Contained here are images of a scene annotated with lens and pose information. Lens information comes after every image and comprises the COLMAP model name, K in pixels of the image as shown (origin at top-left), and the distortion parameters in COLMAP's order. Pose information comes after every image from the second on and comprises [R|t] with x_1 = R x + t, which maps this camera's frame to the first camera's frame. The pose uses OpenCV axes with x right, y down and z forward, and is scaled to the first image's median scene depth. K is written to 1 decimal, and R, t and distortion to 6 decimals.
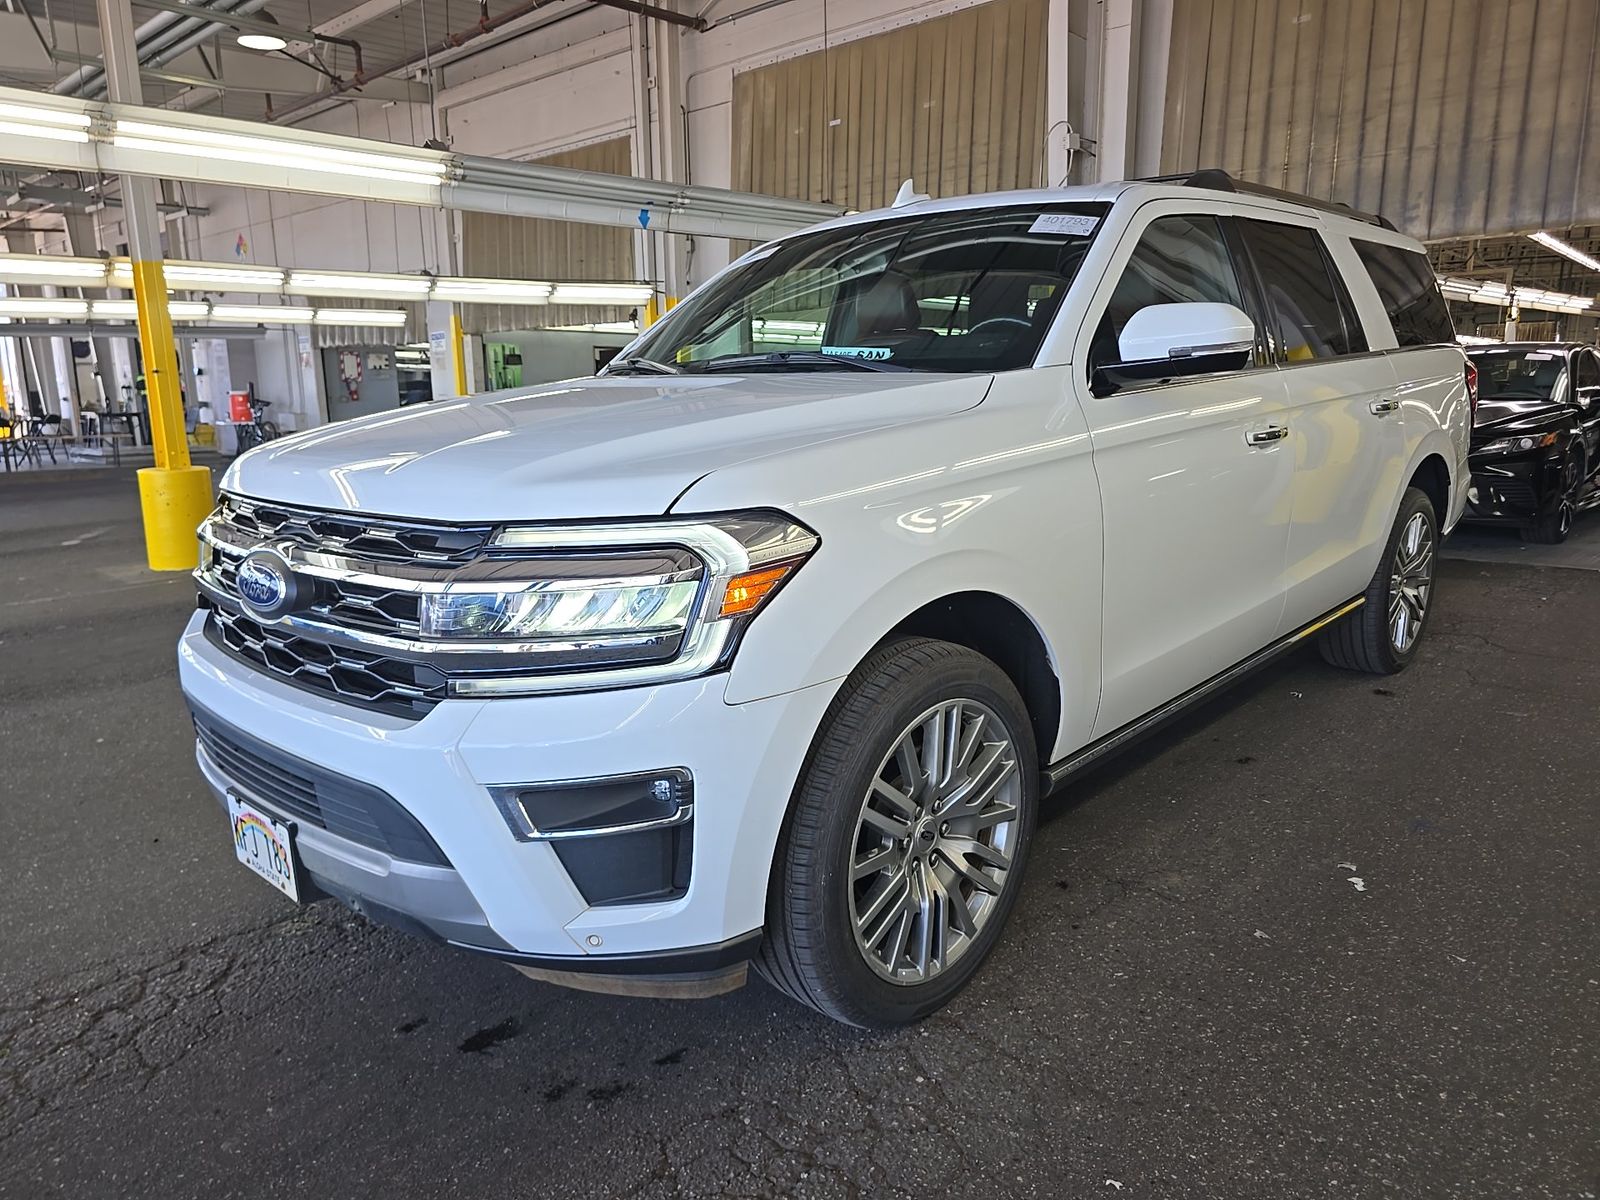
lens RADIAL K [[1075.1, 0, 791.0], [0, 1075.1, 596.8], [0, 0, 1]] dist [0.024899, -0.021390]
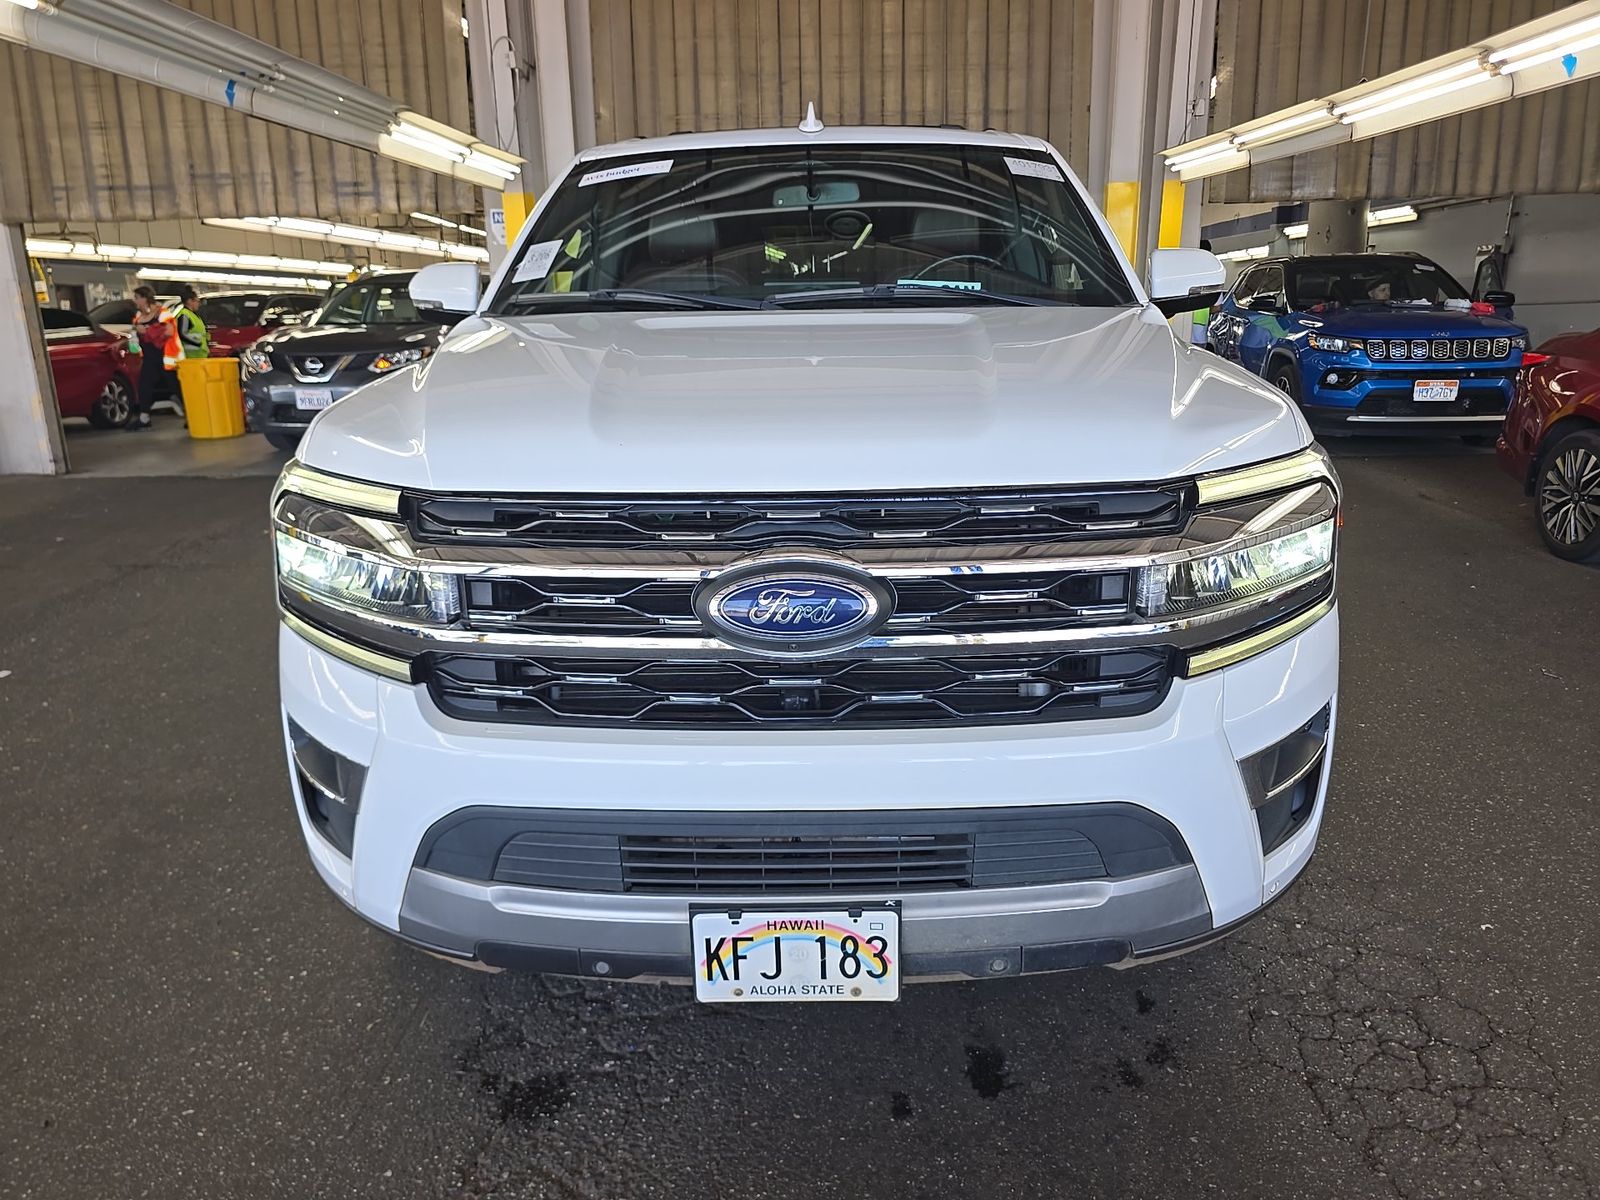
lens RADIAL K [[1075.1, 0, 815.0], [0, 1075.1, 595.7], [0, 0, 1]] dist [0.024899, -0.021390]
pose [[0.747372, -0.168662, 0.642642, -0.275003], [0.132546, 0.985649, 0.104538, -0.026544], [-0.651050, 0.007051, 0.759002, 0.130955]]
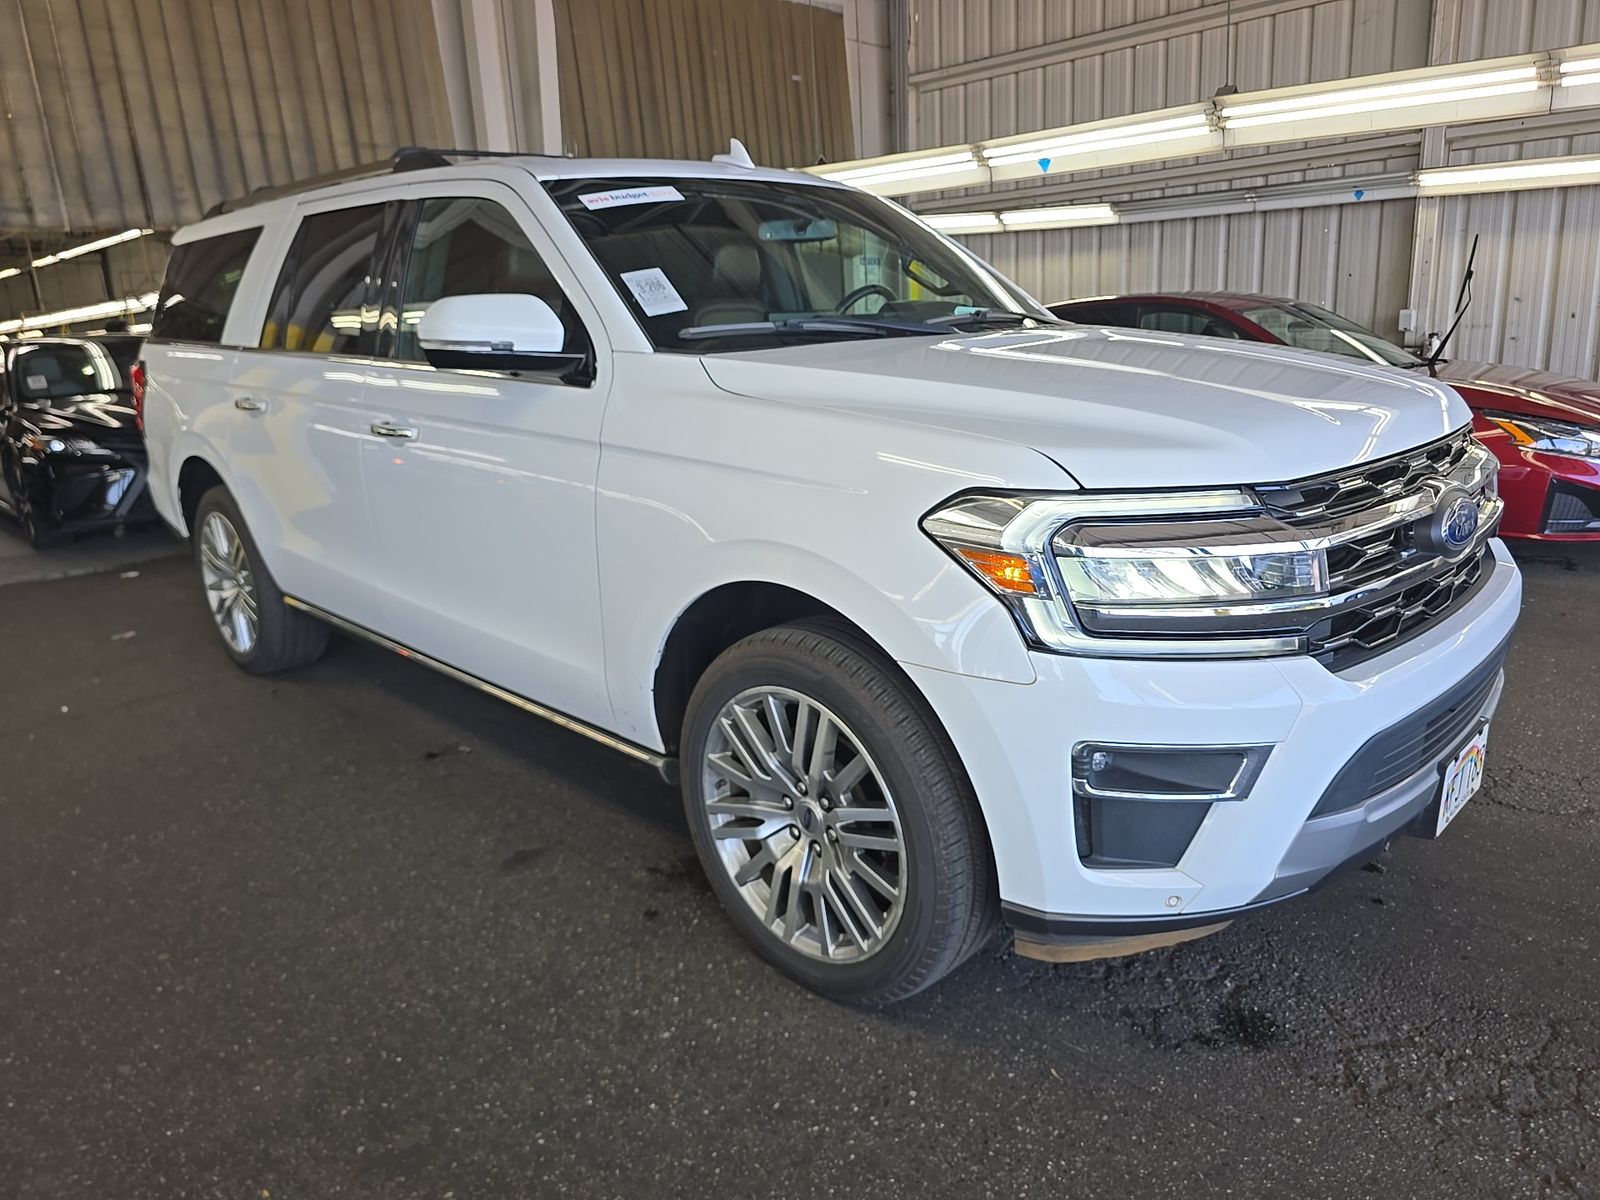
lens RADIAL K [[1075.1, 0, 796.5], [0, 1075.1, 608.0], [0, 0, 1]] dist [0.024899, -0.021390]
pose [[0.034365, -0.241913, 0.969689, -0.456948], [0.238566, 0.944199, 0.227100, -0.097736], [-0.970518, 0.223530, 0.090159, 0.476166]]
